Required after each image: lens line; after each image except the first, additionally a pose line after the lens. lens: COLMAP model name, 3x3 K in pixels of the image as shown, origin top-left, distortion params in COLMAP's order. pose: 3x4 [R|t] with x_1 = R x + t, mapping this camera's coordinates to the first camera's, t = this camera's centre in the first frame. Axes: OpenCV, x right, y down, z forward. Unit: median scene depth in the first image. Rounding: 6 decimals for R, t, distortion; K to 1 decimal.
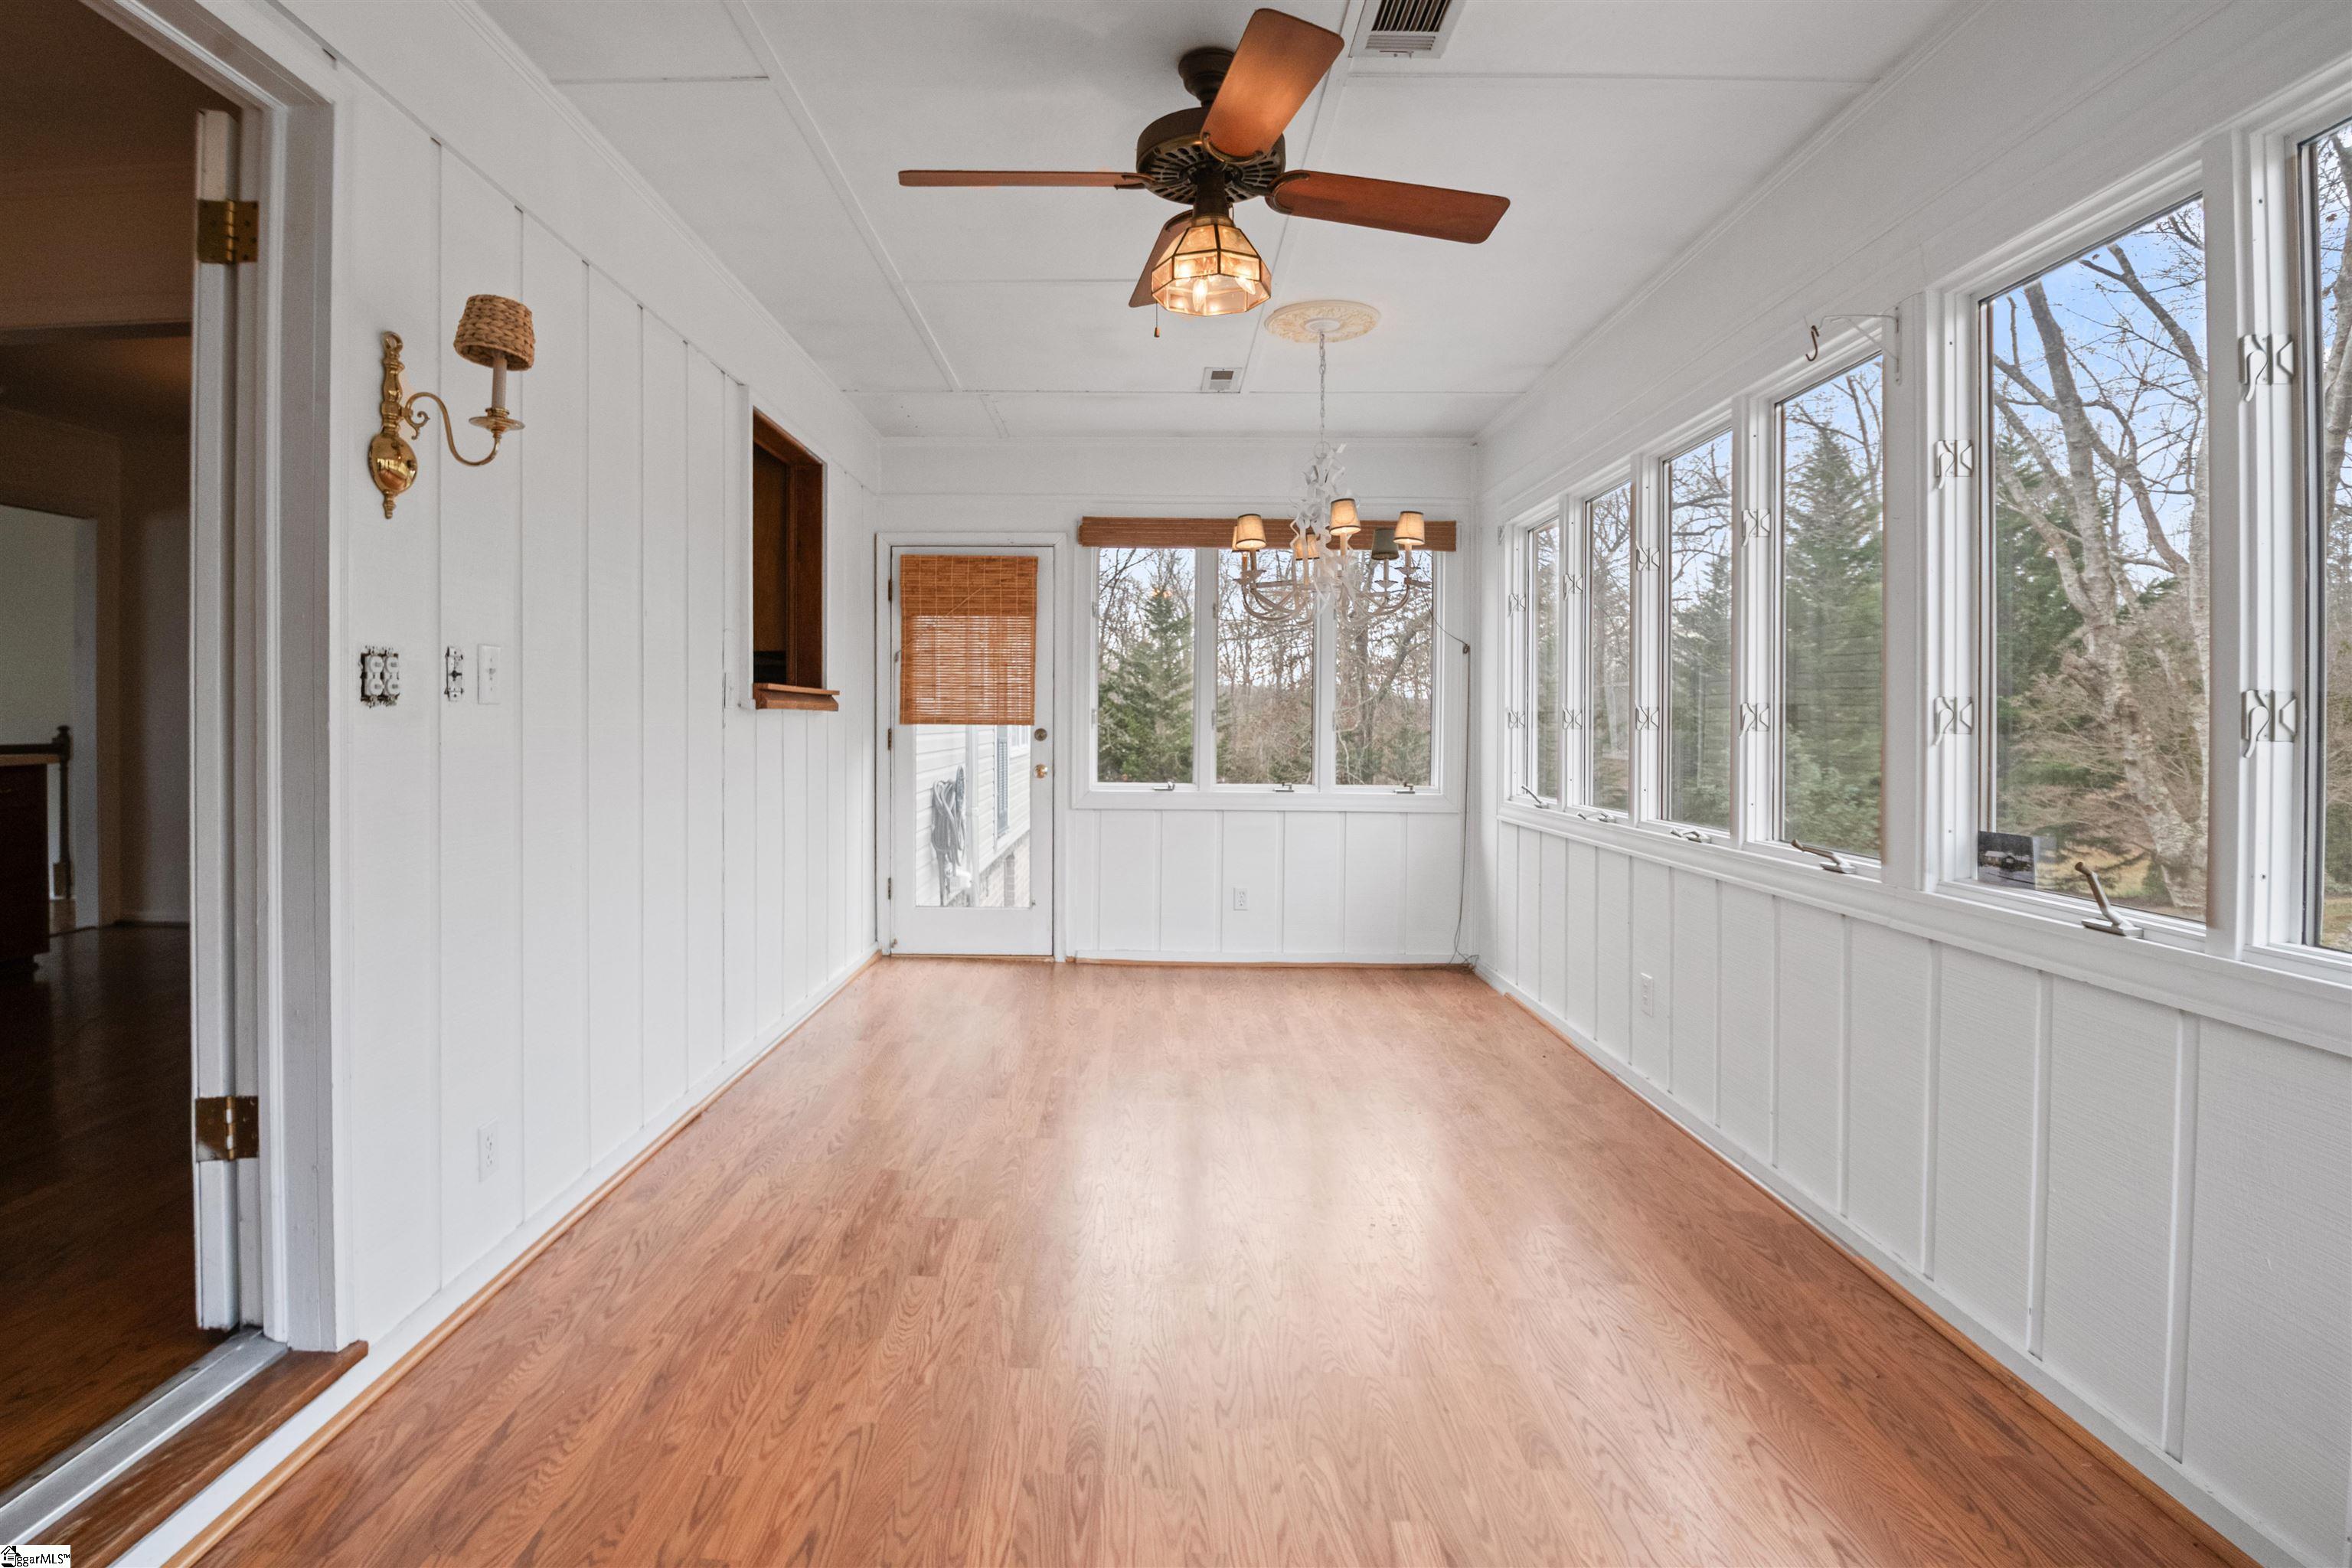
lens RADIAL K [[1181.3, 0, 1170.0], [0, 1181.3, 718.3], [0, 0, 1]] dist [-0.018446, -0.000202]
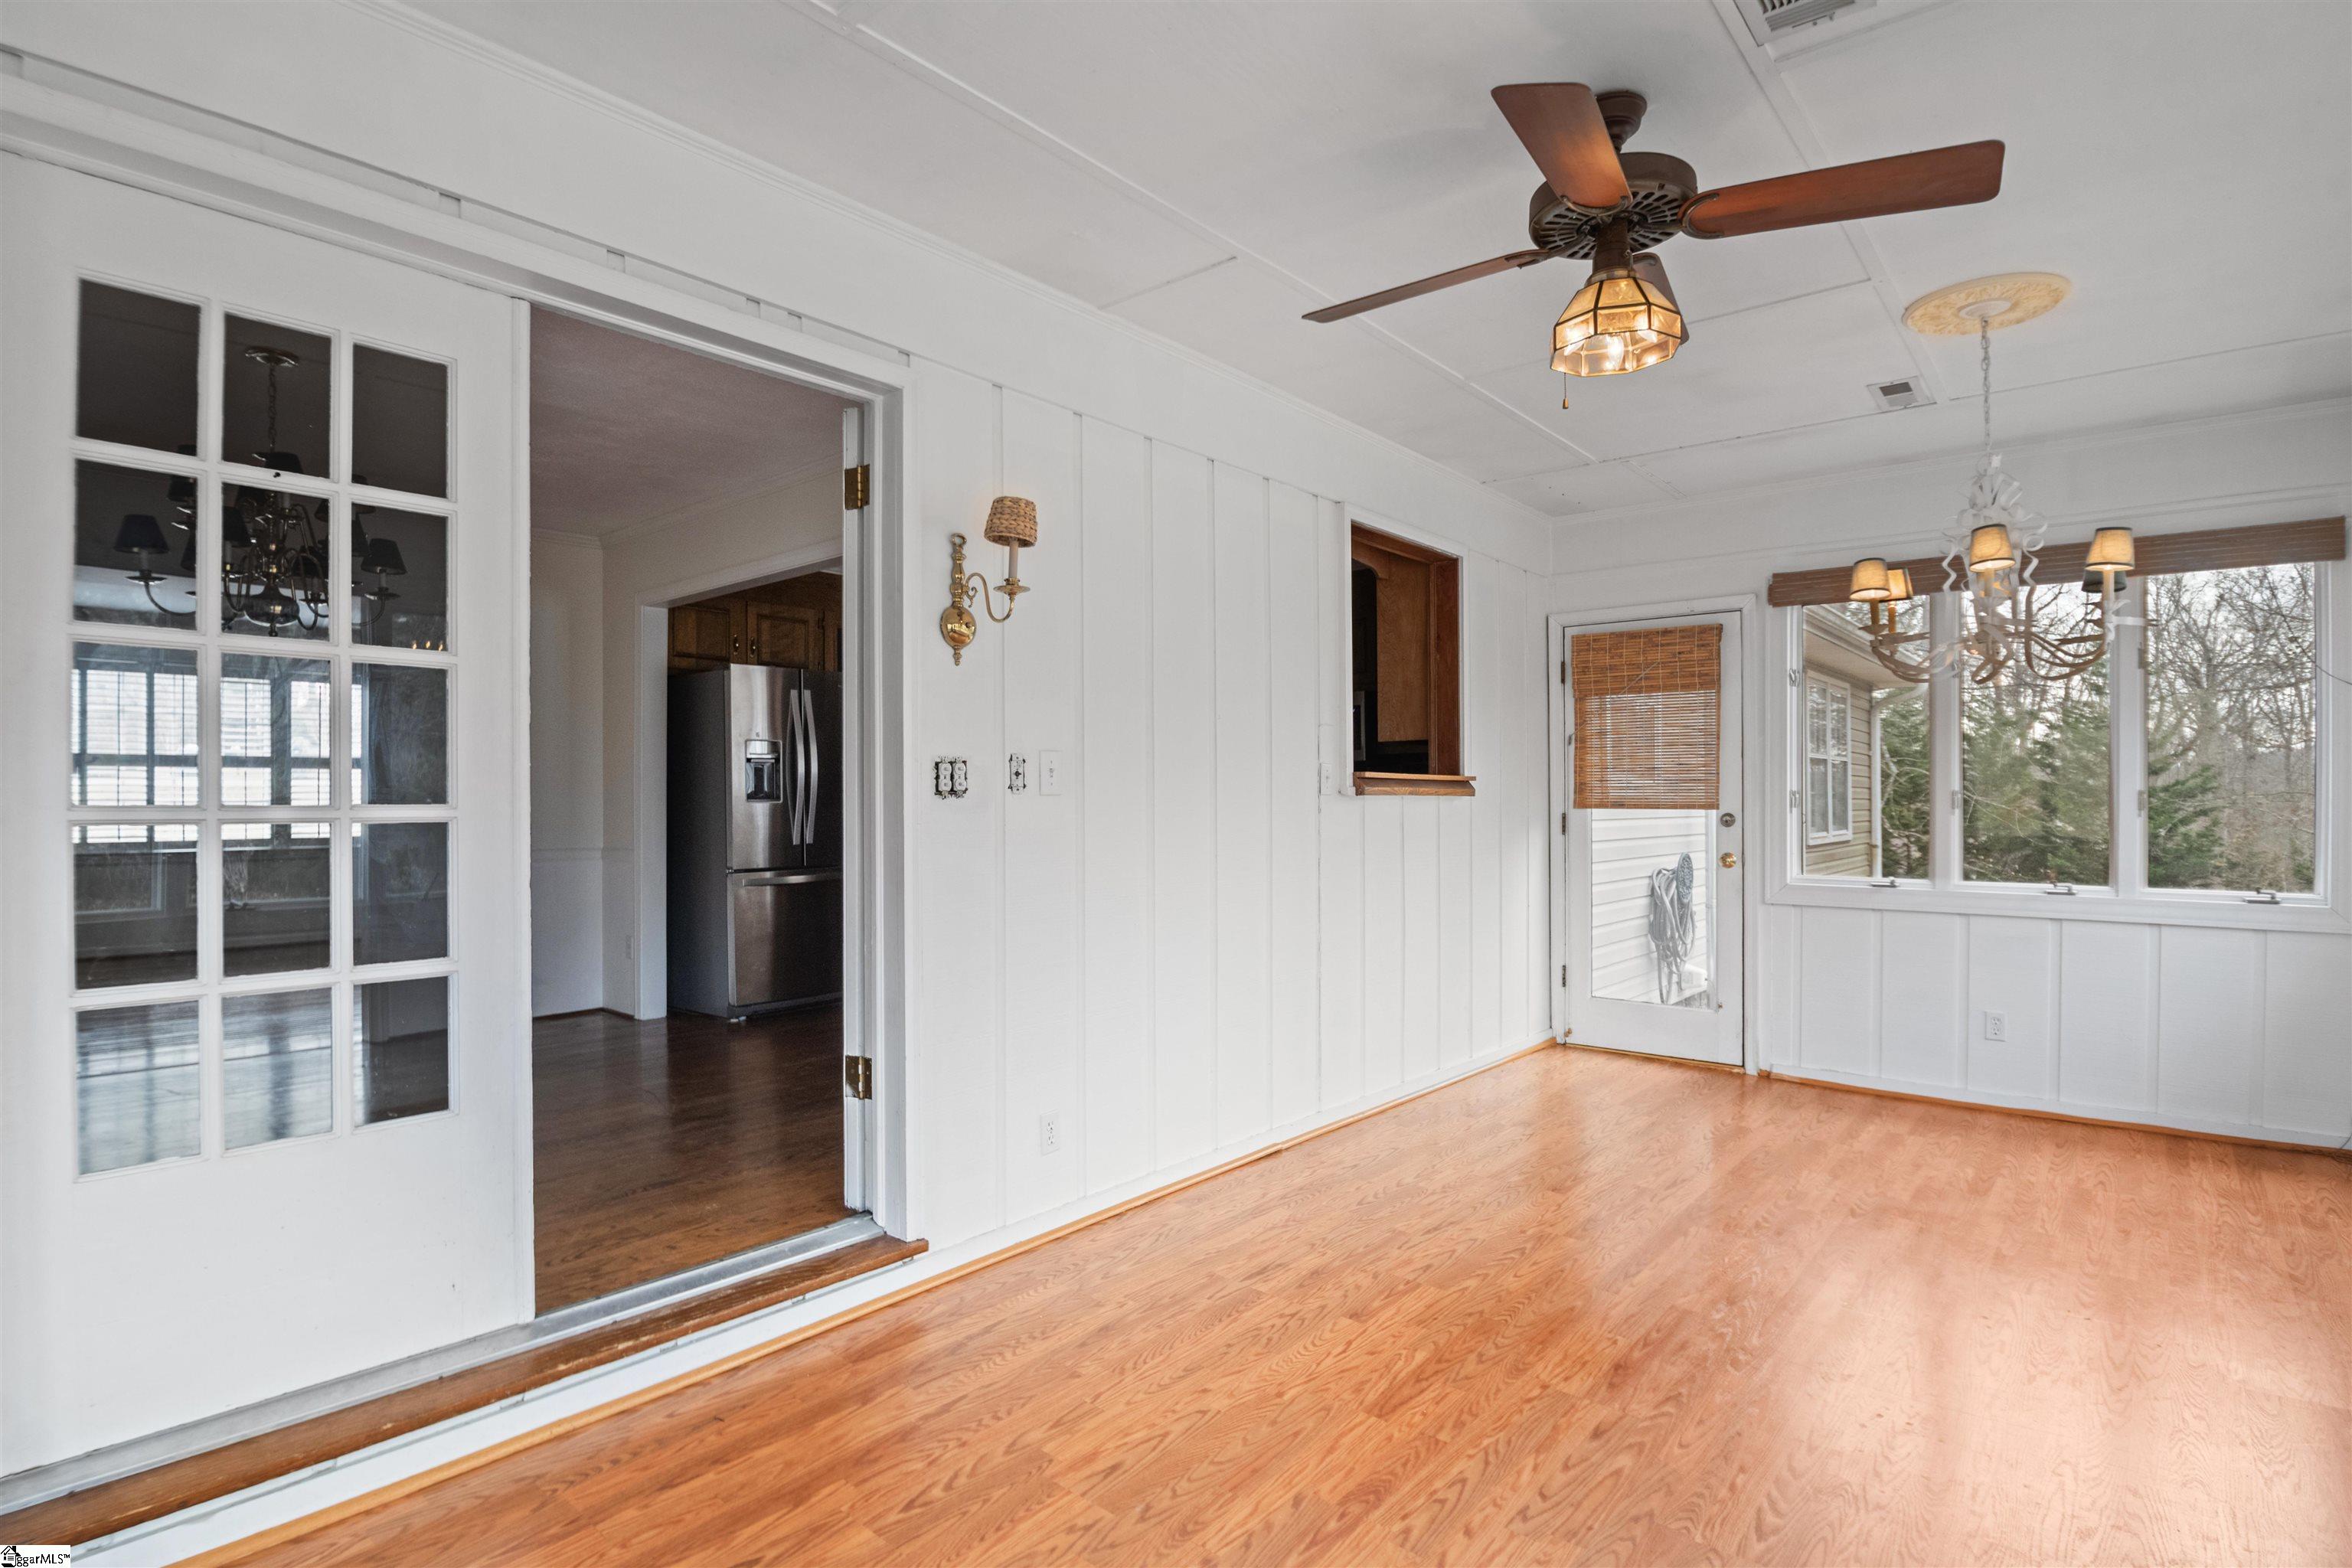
lens RADIAL K [[1224.7, 0, 1177.1], [0, 1224.7, 795.3], [0, 0, 1]] dist [-0.022025, -0.000746]
pose [[0.764446, -0.008141, -0.644636, 0.378933], [0.005193, 0.999966, -0.006470, -0.002367], [0.644667, 0.001598, 0.764462, 0.034243]]
